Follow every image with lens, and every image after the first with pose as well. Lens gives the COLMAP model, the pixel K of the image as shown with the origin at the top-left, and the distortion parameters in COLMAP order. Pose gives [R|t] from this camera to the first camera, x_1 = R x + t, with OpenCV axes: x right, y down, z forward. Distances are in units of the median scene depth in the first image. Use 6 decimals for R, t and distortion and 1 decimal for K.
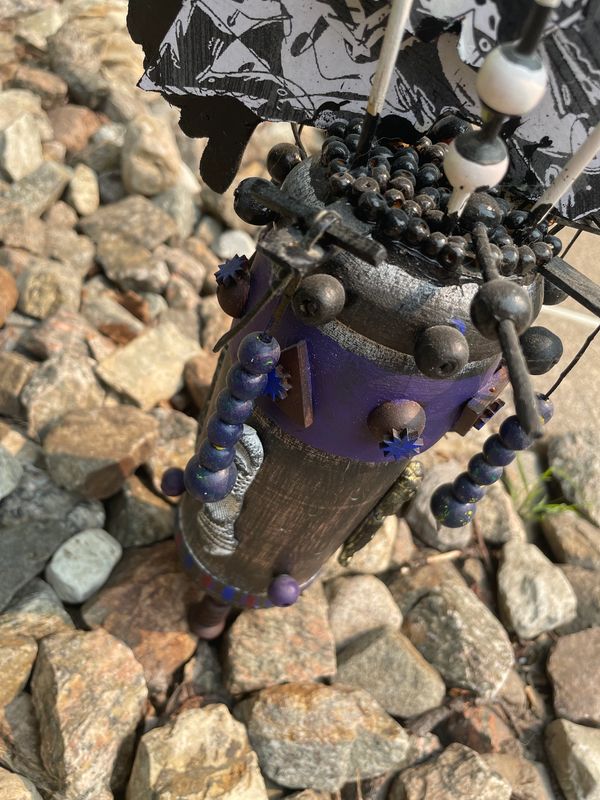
lens RADIAL K [[629.2, 0, 300.0], [0, 629.2, 400.0], [0, 0, 1]] dist [0.081265, -0.133114]
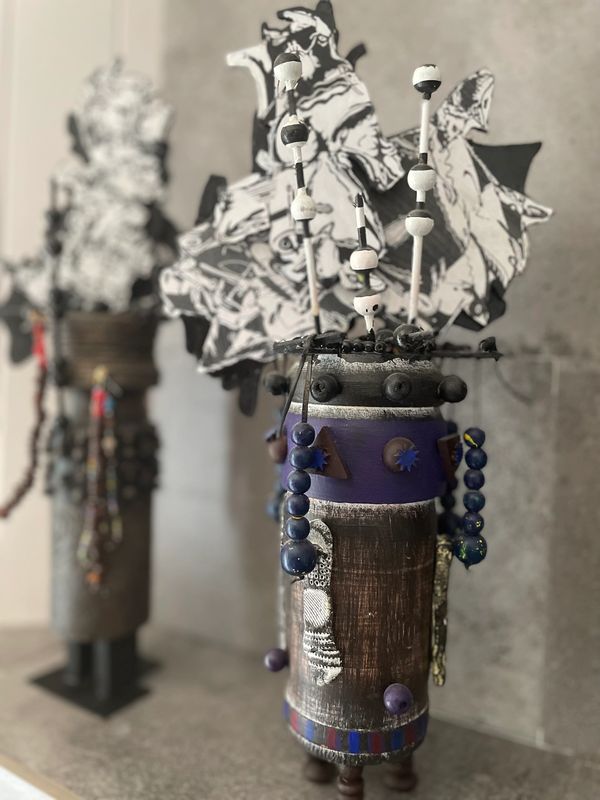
lens RADIAL K [[629.2, 0, 300.0], [0, 629.2, 400.0], [0, 0, 1]] dist [0.081265, -0.133114]
pose [[0.938855, -0.310600, 0.148587, -0.274176], [0.328348, 0.677789, -0.657867, 0.897351], [0.103623, 0.666430, 0.738331, -0.284863]]
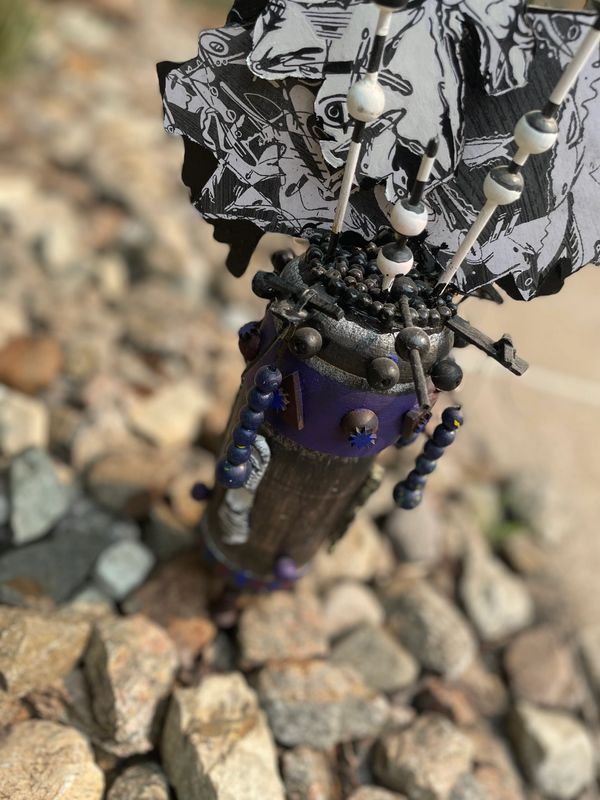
lens RADIAL K [[629.2, 0, 300.0], [0, 629.2, 400.0], [0, 0, 1]] dist [0.081265, -0.133114]
pose [[0.999725, -0.018150, 0.014883, -0.009673], [0.019781, 0.992820, -0.117972, 0.148926], [-0.012635, 0.118234, 0.992905, -0.492883]]
